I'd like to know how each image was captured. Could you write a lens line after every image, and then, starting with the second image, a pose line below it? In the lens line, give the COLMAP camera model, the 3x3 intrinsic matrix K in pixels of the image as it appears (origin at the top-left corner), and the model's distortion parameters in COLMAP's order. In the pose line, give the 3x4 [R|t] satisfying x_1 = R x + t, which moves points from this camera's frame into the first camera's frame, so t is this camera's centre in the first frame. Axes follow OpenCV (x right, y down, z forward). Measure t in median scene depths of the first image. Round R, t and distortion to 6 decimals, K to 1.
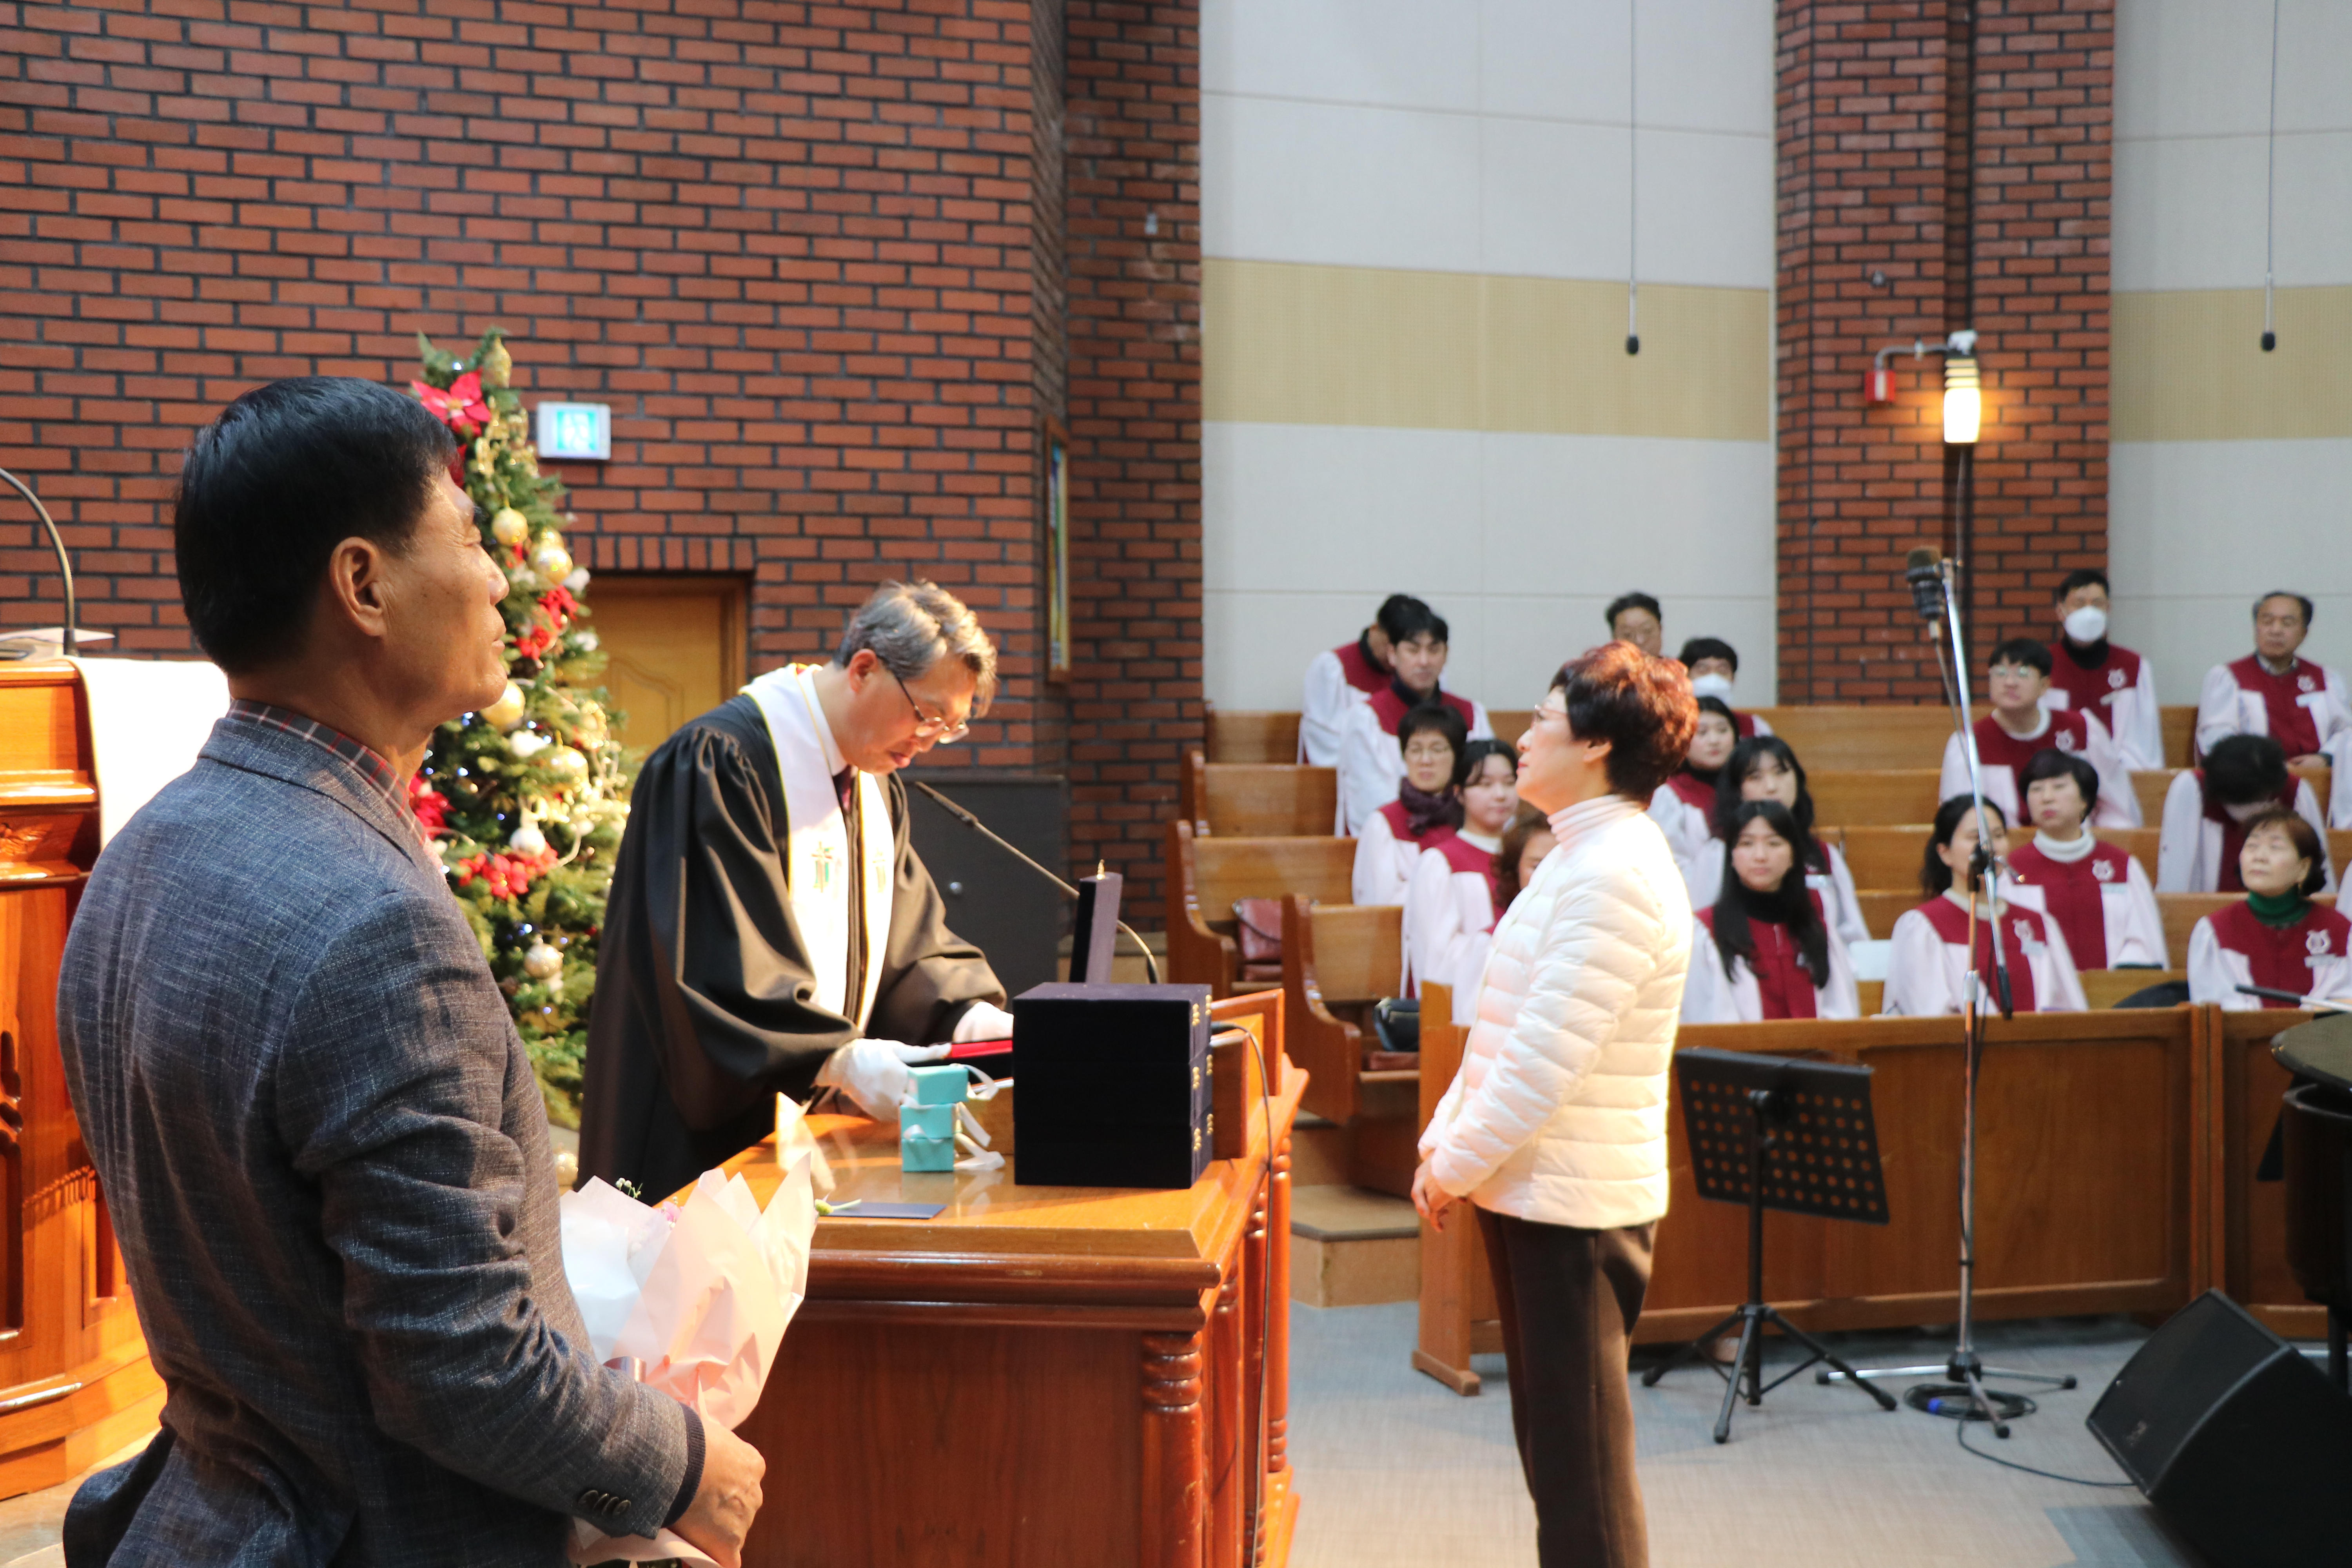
lens RADIAL K [[2929.9, 0, 1185.7], [0, 2929.9, 812.4], [0, 0, 1]] dist [-0.047852, 0.418559]
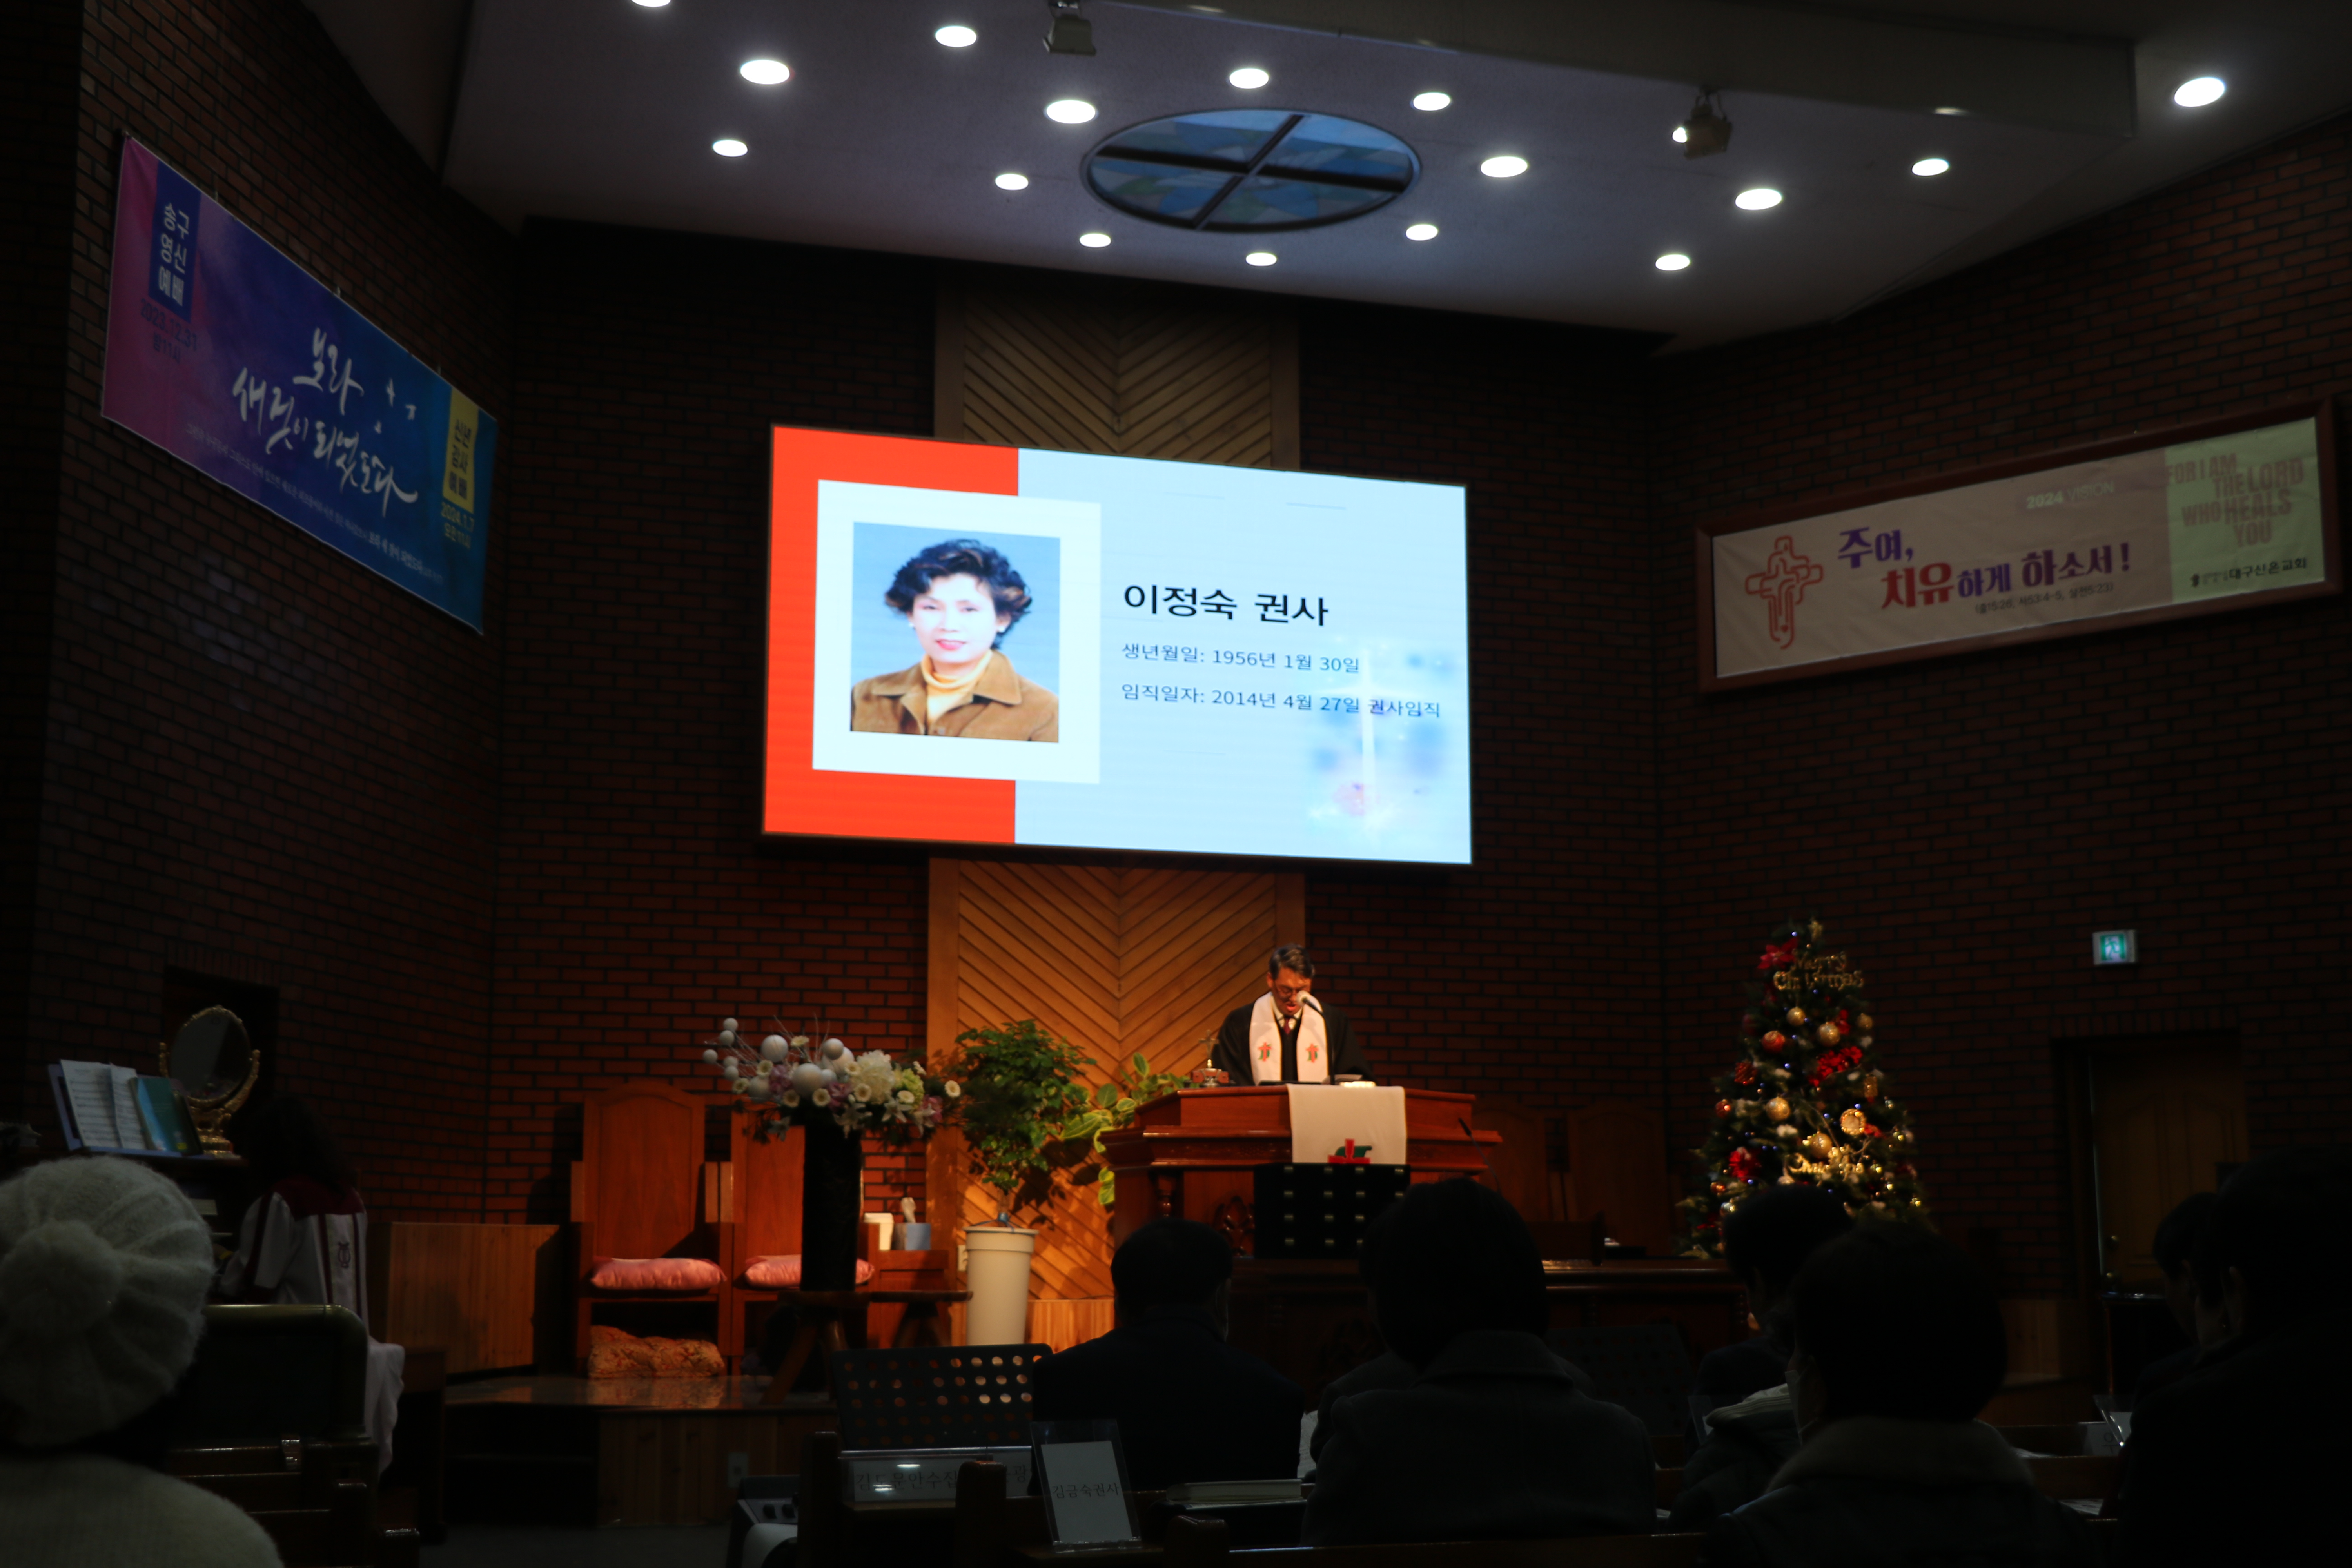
lens RADIAL K [[2923.5, 0, 1185.6], [0, 2923.5, 813.9], [0, 0, 1]] dist [-0.049689, 0.419977]
pose [[0.423614, -0.134035, -0.895872, 0.955162], [-0.030836, 0.986285, -0.162143, 0.066312], [0.905318, 0.096312, 0.413671, -0.107114]]
